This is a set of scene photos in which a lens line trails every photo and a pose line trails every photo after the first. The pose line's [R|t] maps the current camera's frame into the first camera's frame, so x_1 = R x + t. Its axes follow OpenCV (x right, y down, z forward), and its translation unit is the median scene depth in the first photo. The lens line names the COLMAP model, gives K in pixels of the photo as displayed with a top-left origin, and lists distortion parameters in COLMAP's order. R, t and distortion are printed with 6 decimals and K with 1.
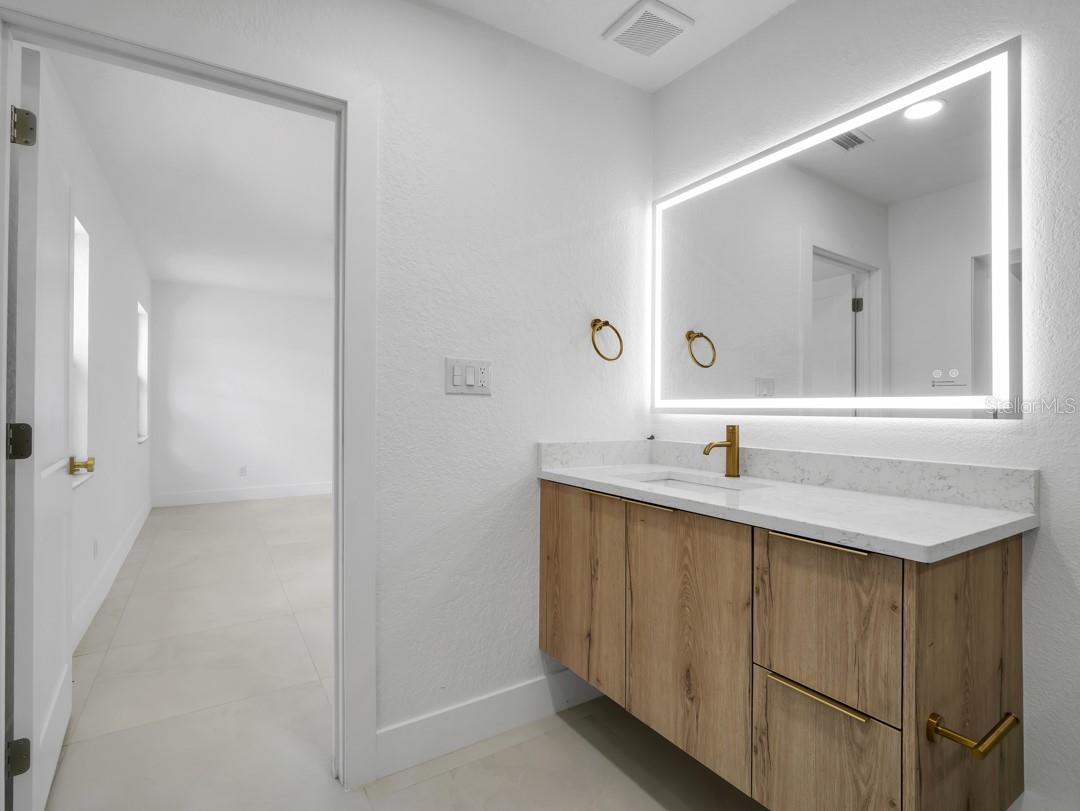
lens RADIAL K [[520.2, 0, 542.3], [0, 520.2, 402.6], [0, 0, 1]] dist [-0.018115, 0.000497]
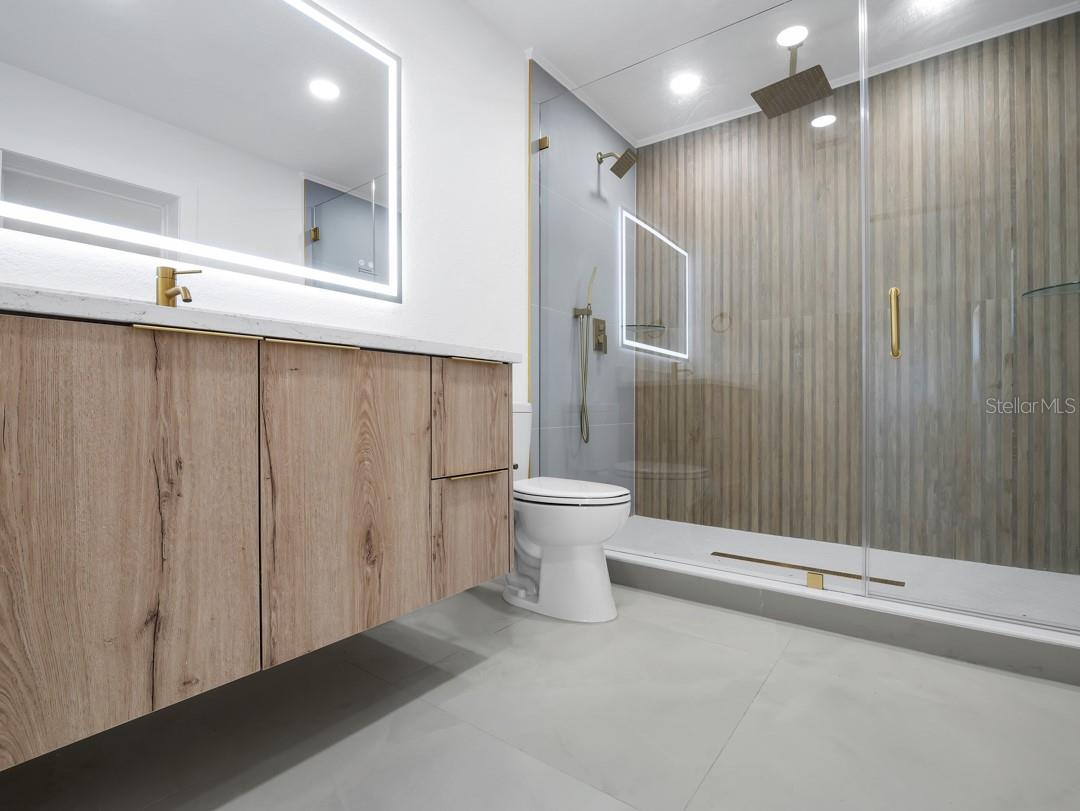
lens RADIAL K [[520.2, 0, 542.3], [0, 520.2, 402.6], [0, 0, 1]] dist [-0.018115, 0.000497]
pose [[-0.344482, -0.001868, 0.938791, -0.626159], [-0.008363, 0.999964, -0.001079, 0.294765], [-0.938756, -0.008223, -0.344485, 1.013827]]
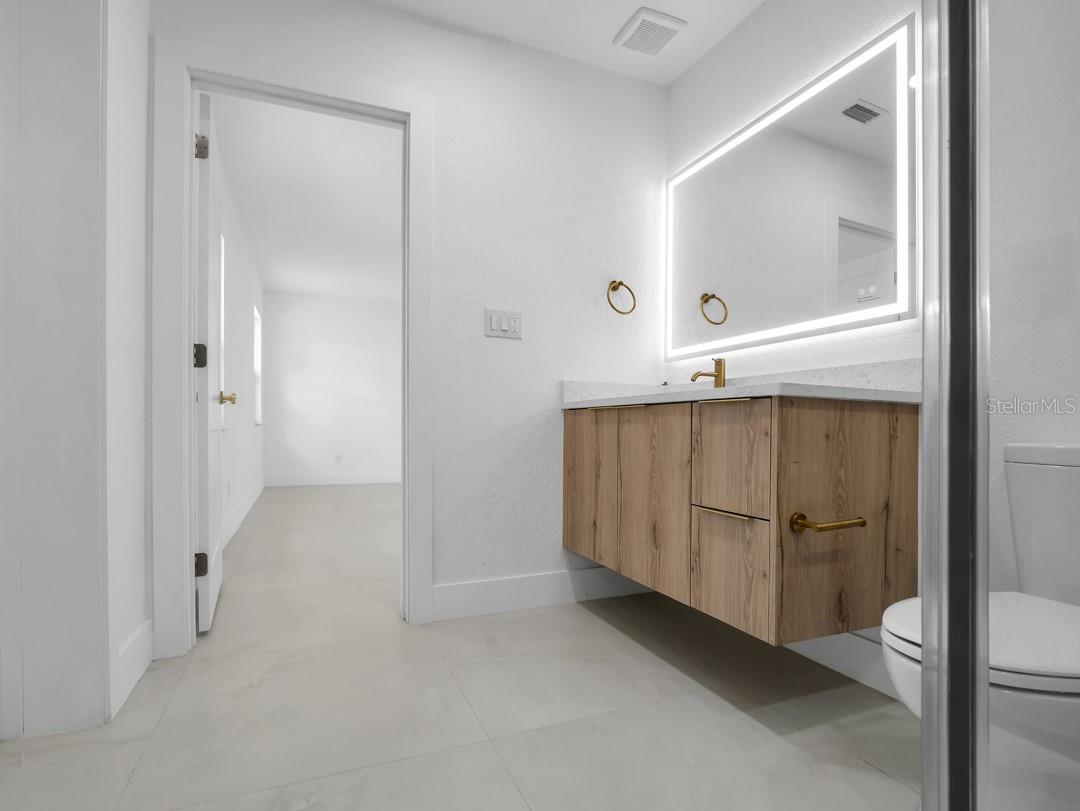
lens RADIAL K [[541.1, 0, 549.5], [0, 541.1, 433.5], [0, 0, 1]] dist [-0.021729, 0.000015]
pose [[0.988443, 0.003357, -0.151559, 0.222974], [-0.001215, 0.999898, 0.014225, 0.261803], [0.151591, -0.013876, 0.988346, -0.382510]]
